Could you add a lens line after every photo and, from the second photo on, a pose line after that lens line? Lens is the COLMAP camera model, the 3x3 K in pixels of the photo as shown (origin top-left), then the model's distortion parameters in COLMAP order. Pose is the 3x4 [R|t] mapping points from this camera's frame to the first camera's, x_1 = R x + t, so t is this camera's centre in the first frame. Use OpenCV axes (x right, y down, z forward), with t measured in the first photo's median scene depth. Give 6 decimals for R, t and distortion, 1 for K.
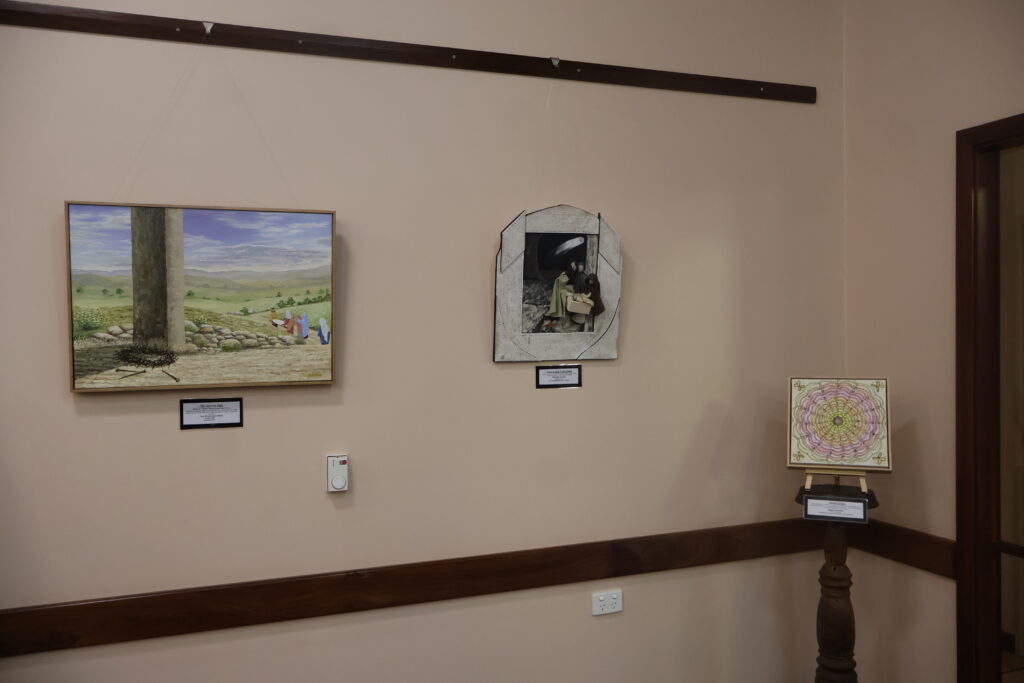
lens RADIAL K [[861.9, 0, 512.5], [0, 861.9, 343.9], [0, 0, 1]] dist [-0.011278, 0.000360]
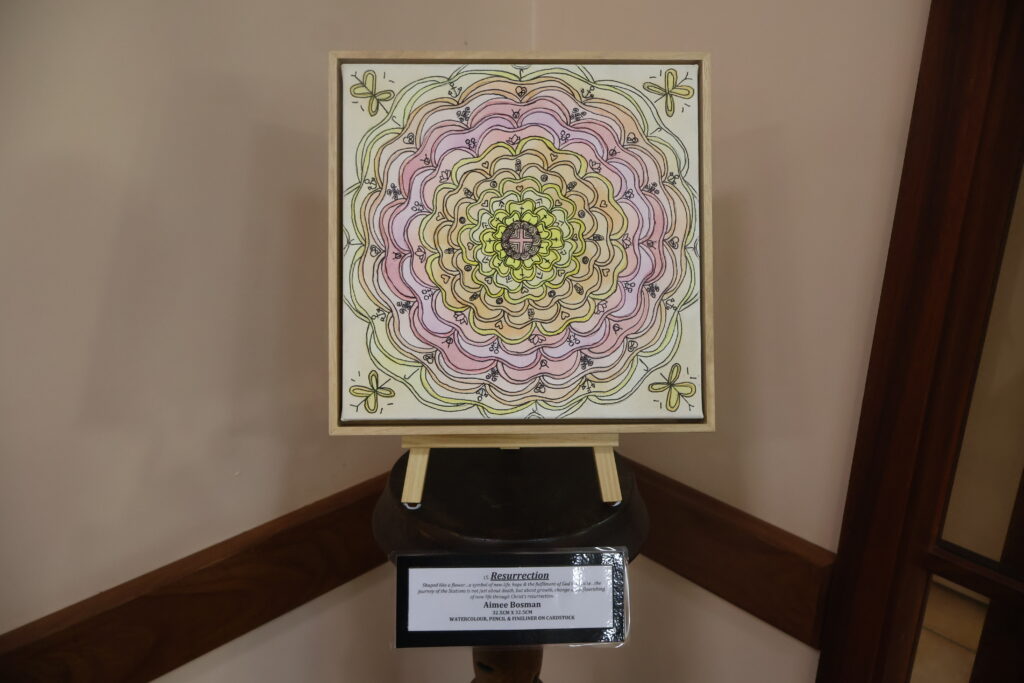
lens RADIAL K [[861.9, 0, 513.7], [0, 861.9, 341.3], [0, 0, 1]] dist [-0.011278, 0.000360]
pose [[0.928177, -0.124547, 0.350680, 0.285080], [-0.009689, 0.933926, 0.357335, 0.027930], [-0.372014, -0.335068, 0.865642, 0.775252]]
